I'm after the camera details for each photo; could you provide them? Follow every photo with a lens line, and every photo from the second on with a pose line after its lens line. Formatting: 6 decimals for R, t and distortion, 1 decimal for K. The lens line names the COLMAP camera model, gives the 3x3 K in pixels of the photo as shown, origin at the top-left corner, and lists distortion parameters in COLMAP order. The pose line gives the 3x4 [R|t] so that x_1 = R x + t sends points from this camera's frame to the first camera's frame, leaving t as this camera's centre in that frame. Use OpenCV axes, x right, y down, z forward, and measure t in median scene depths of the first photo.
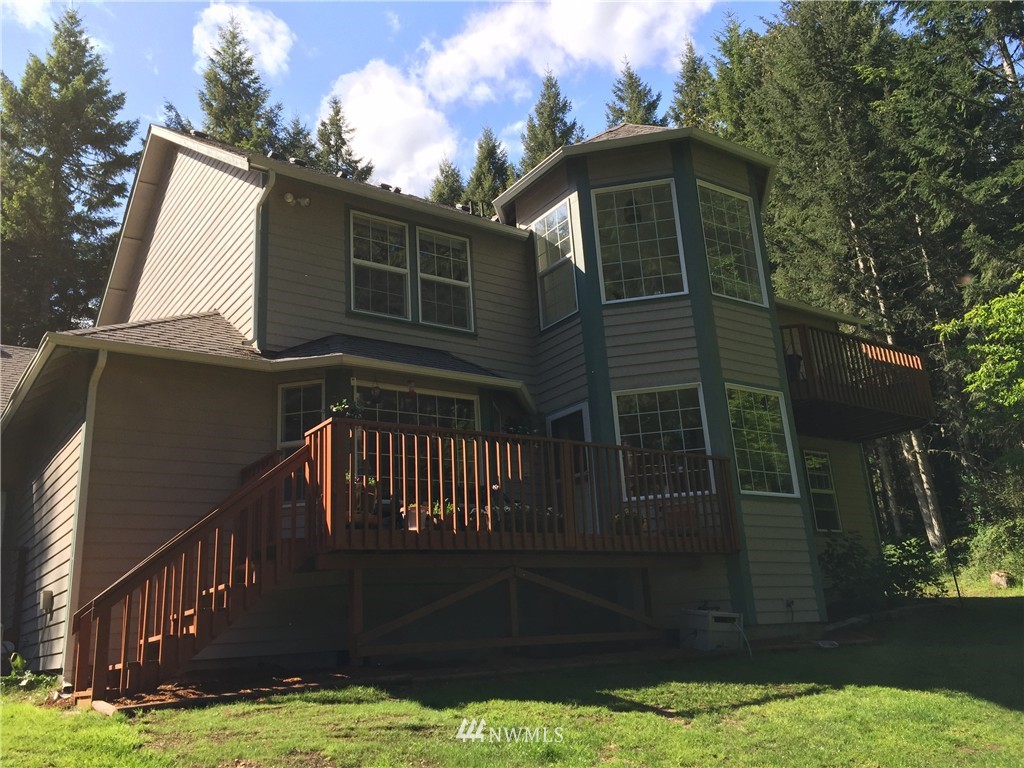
lens RADIAL K [[864.0, 0, 513.3], [0, 864.0, 375.9], [0, 0, 1]] dist [0.076861, -0.110230]
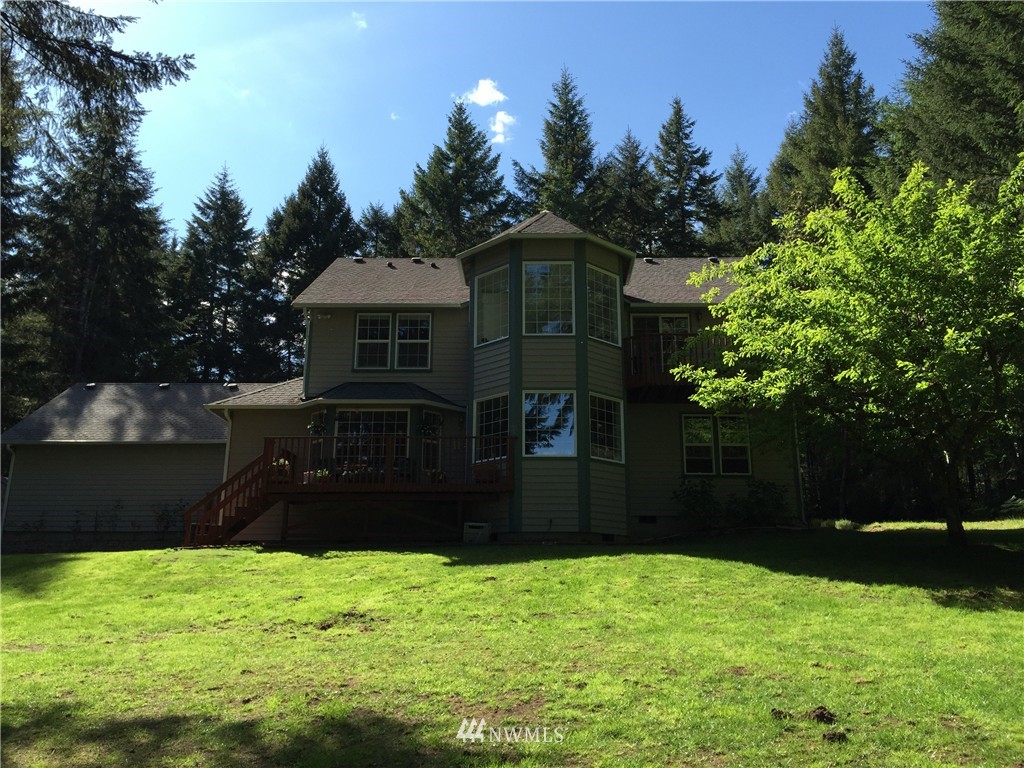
lens RADIAL K [[864.0, 0, 513.3], [0, 864.0, 375.9], [0, 0, 1]] dist [0.076861, -0.110230]
pose [[0.810937, -0.089729, -0.578213, 1.100389], [0.124122, 0.992063, 0.020128, -0.050742], [0.571817, -0.088092, 0.815638, -0.328792]]
